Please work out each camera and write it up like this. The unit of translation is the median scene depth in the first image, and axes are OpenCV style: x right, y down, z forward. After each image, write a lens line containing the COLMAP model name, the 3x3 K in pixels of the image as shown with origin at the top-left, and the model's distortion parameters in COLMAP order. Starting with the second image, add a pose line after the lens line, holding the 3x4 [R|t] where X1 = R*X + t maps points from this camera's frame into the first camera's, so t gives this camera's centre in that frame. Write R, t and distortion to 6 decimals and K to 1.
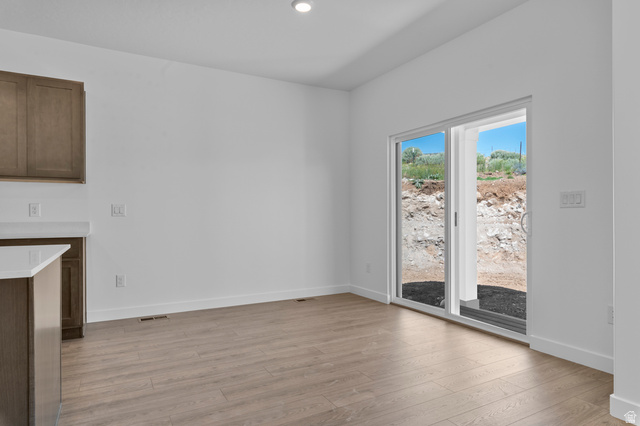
lens RADIAL K [[387.9, 0, 321.1], [0, 387.9, 215.9], [0, 0, 1]] dist [0.004890, 0.000663]
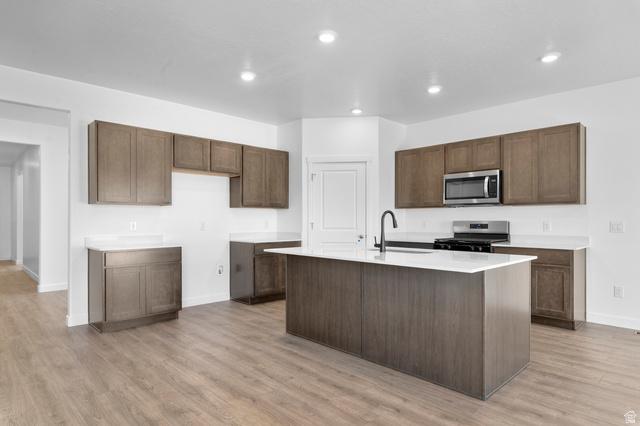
lens RADIAL K [[370.9, 0, 321.5], [0, 370.9, 217.2], [0, 0, 1]] dist [0.001410, -0.000646]
pose [[0.259034, -0.004524, -0.965858, 0.321776], [-0.000157, 0.999989, -0.004726, -0.043521], [0.965868, 0.001376, 0.259030, -0.089574]]
